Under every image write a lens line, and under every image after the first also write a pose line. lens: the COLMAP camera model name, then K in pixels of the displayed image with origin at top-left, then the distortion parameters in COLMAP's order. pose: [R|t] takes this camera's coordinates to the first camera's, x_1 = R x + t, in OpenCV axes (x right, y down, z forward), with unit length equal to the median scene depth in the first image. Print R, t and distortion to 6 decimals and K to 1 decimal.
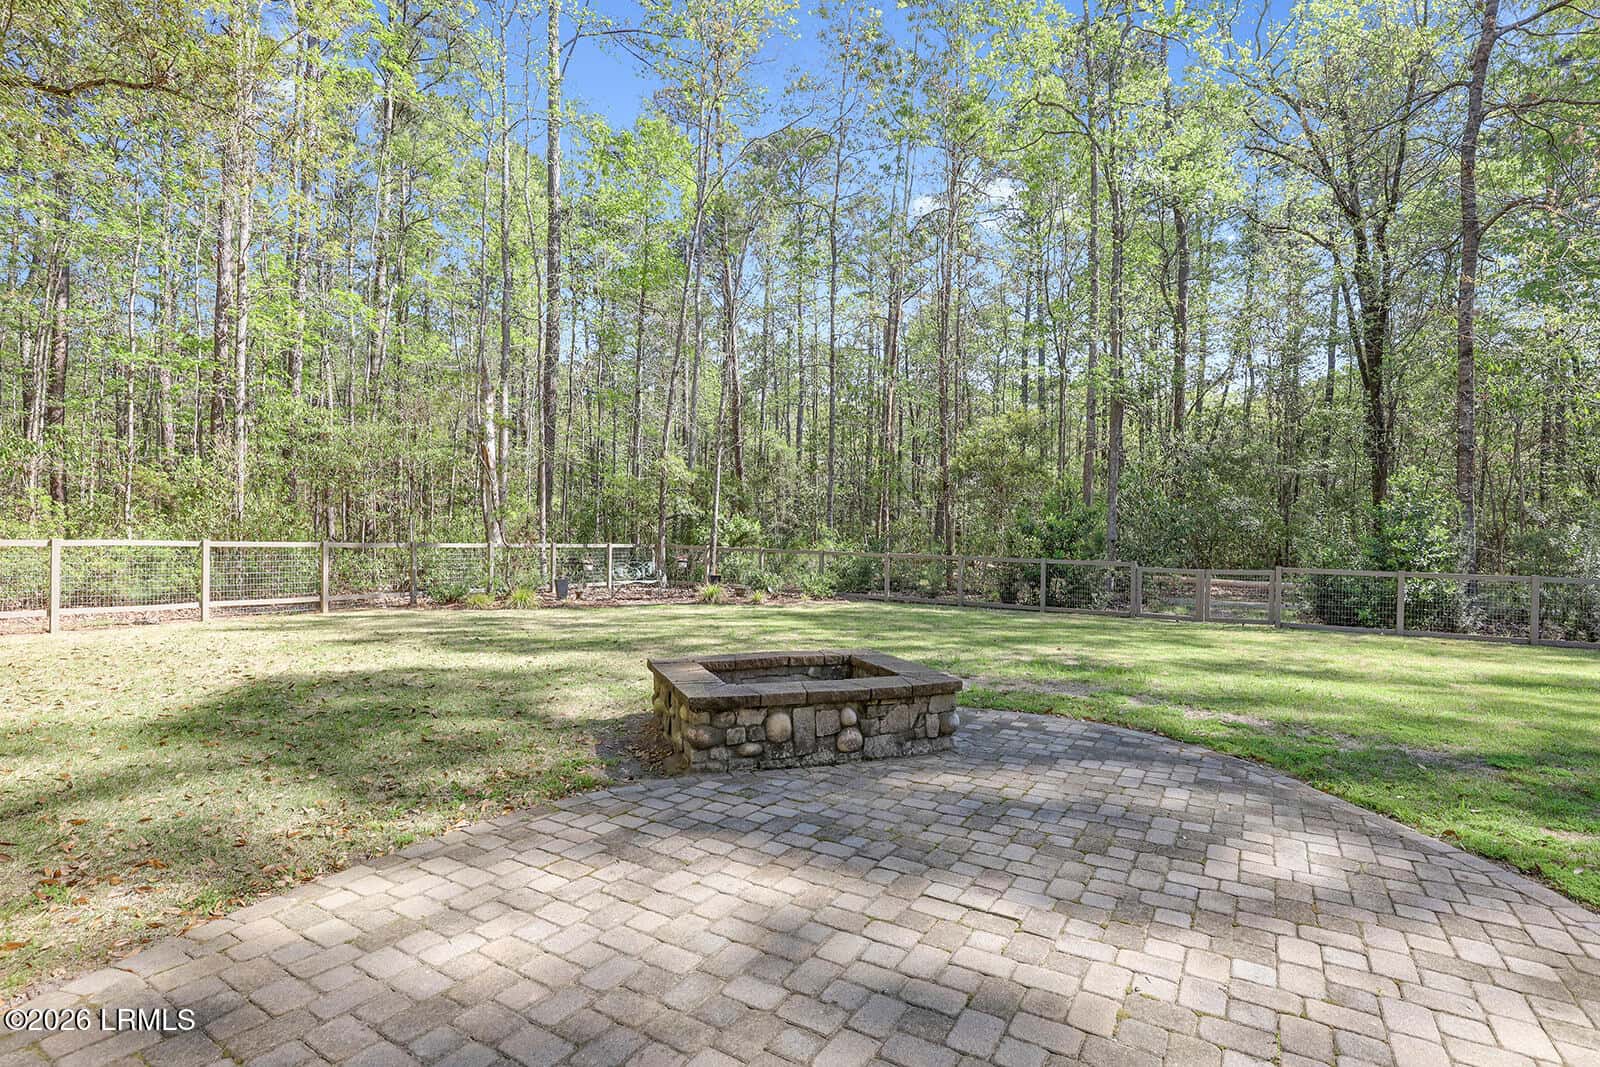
lens RADIAL K [[754.6, 0, 800.0], [0, 754.6, 533.5], [0, 0, 1]] dist [-0.038036, -0.000178]
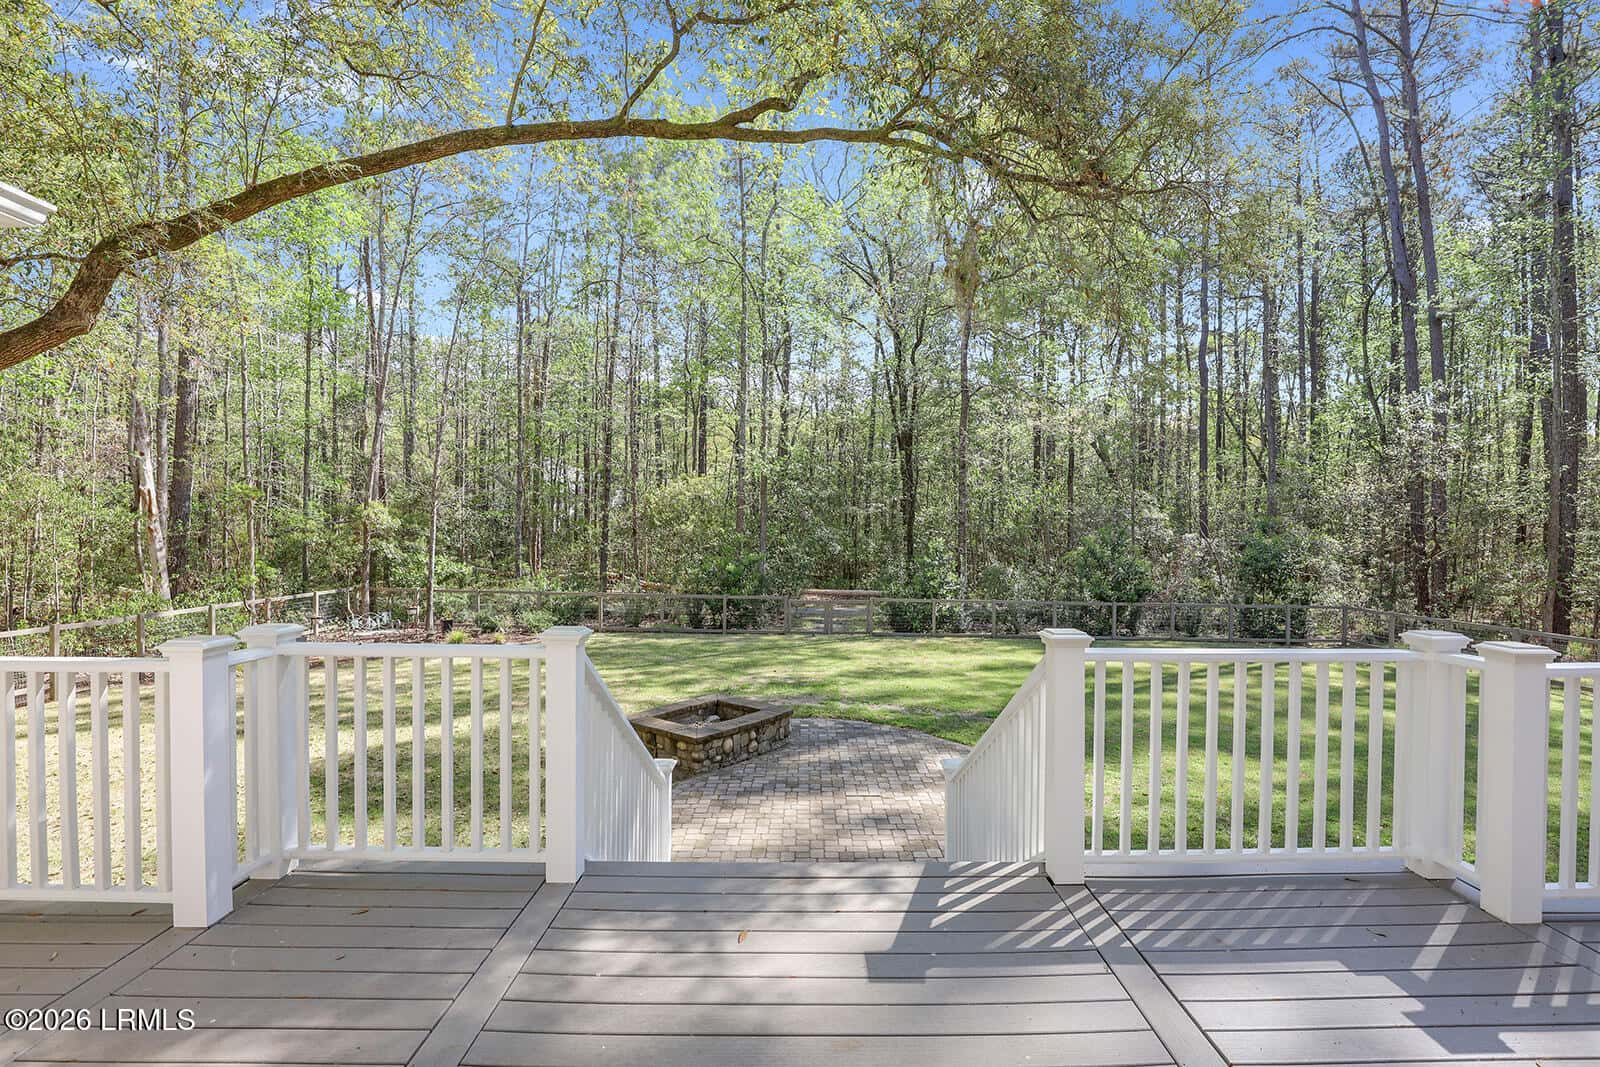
lens RADIAL K [[734.0, 0, 800.0], [0, 734.0, 533.5], [0, 0, 1]] dist [-0.039317, -0.000178]
pose [[0.857408, -0.012439, 0.514488, -0.764408], [0.005354, 0.999869, 0.015252, -0.305297], [-0.514610, -0.010323, 0.857362, -0.701103]]
